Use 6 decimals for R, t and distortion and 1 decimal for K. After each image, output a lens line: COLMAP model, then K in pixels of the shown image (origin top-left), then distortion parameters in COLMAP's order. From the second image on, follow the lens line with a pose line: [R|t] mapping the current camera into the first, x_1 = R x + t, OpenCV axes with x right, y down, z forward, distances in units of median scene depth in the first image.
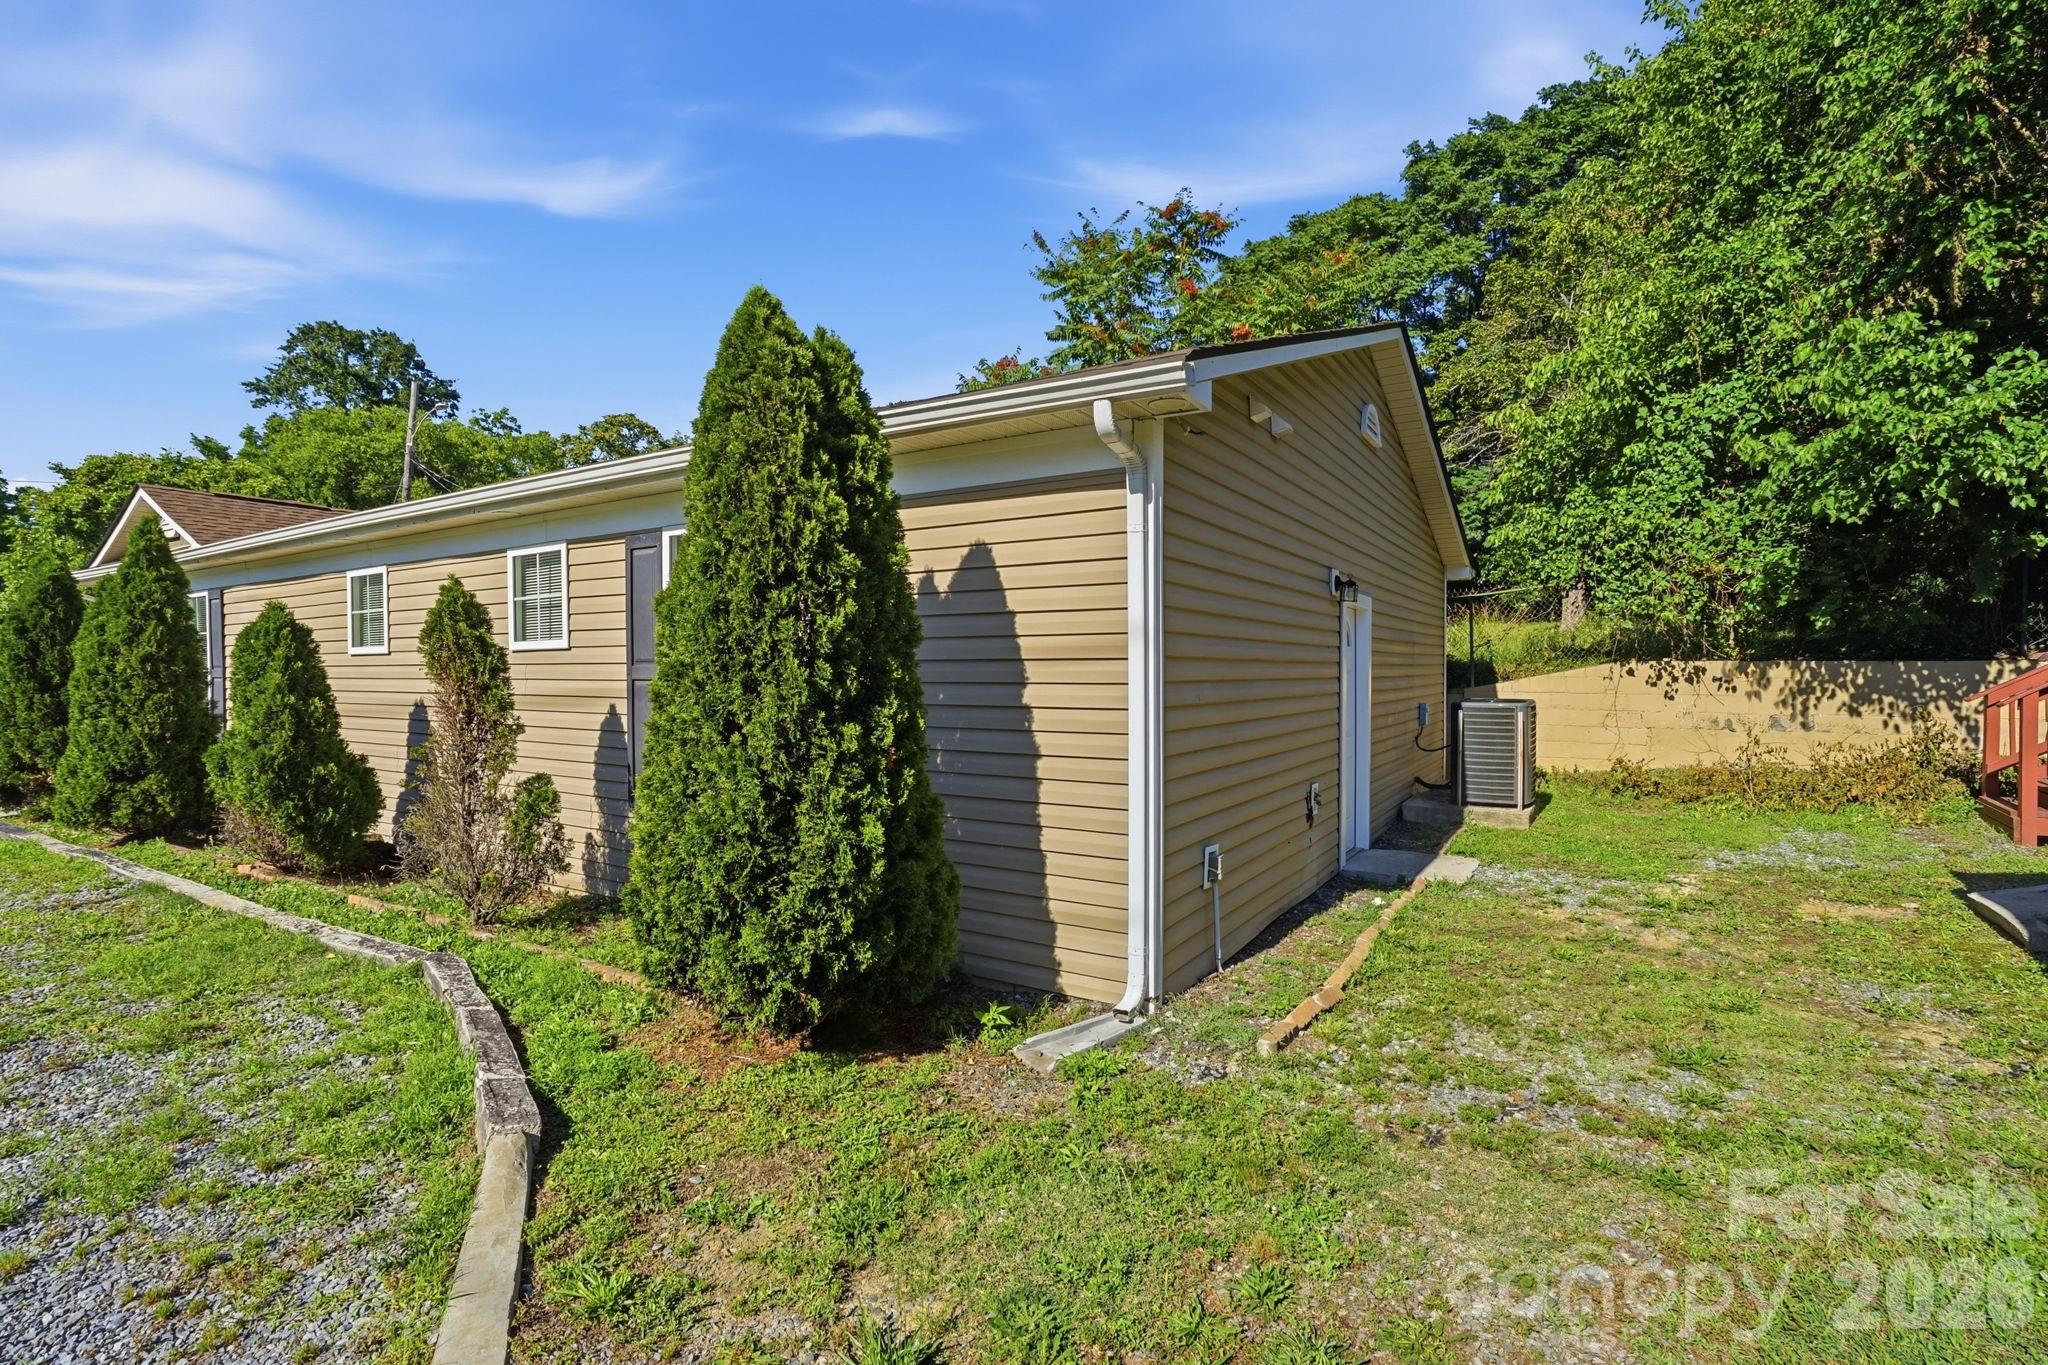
lens RADIAL K [[937.8, 0, 1030.9], [0, 937.8, 655.3], [0, 0, 1]] dist [0.000322, 0.000262]
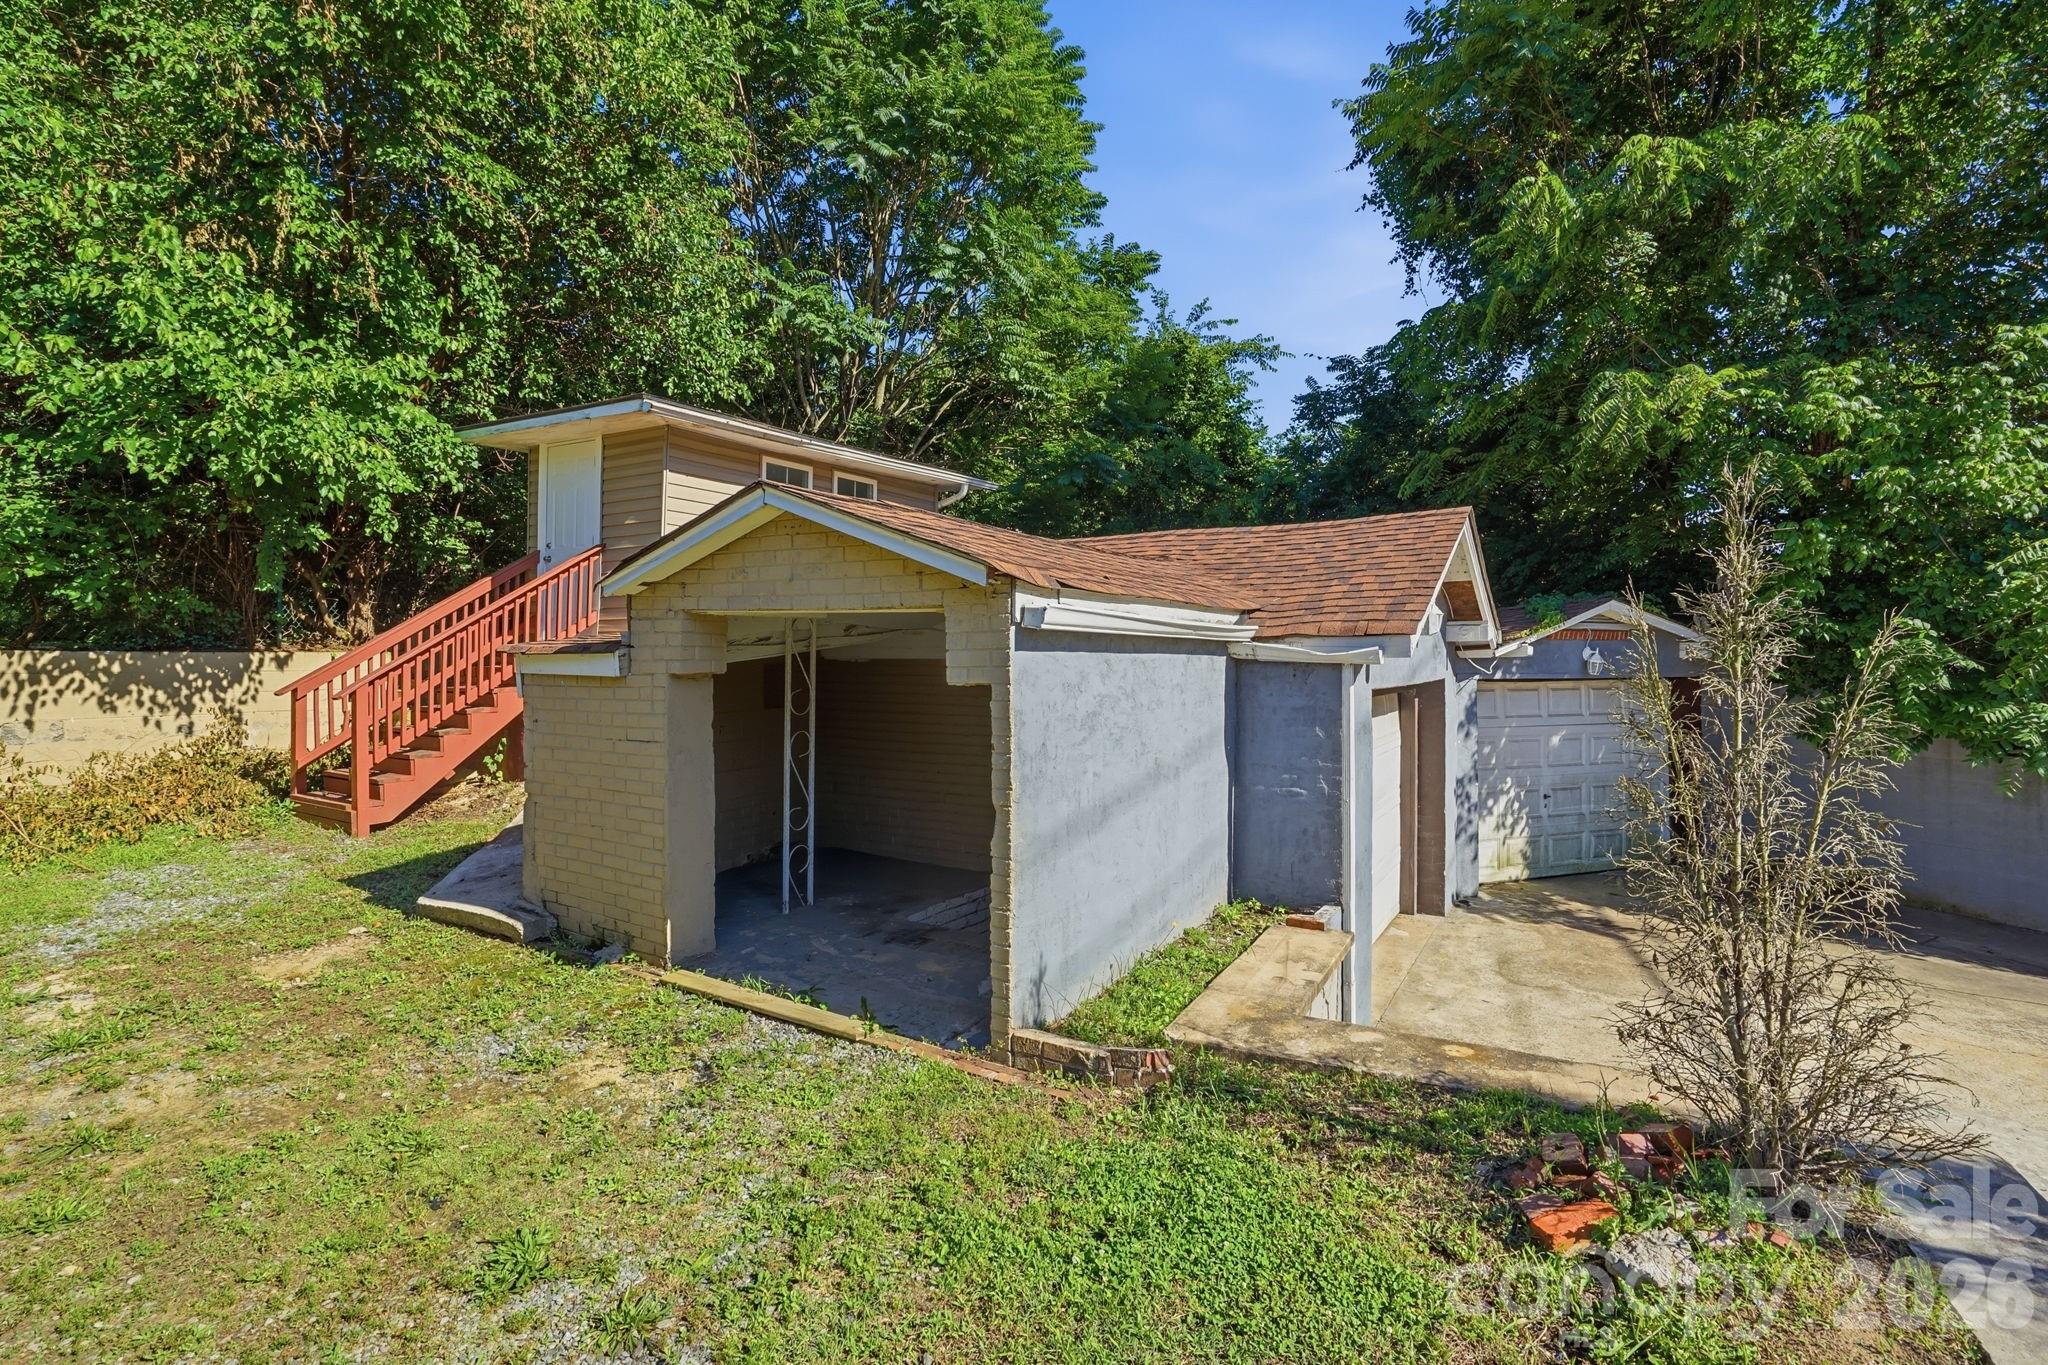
lens RADIAL K [[937.8, 0, 1030.9], [0, 937.8, 655.3], [0, 0, 1]] dist [0.000322, 0.000262]
pose [[-0.061752, 0.016770, 0.997951, 0.009822], [-0.034265, 0.999234, -0.018912, 0.002928], [-0.997503, -0.035363, -0.061130, 0.270264]]
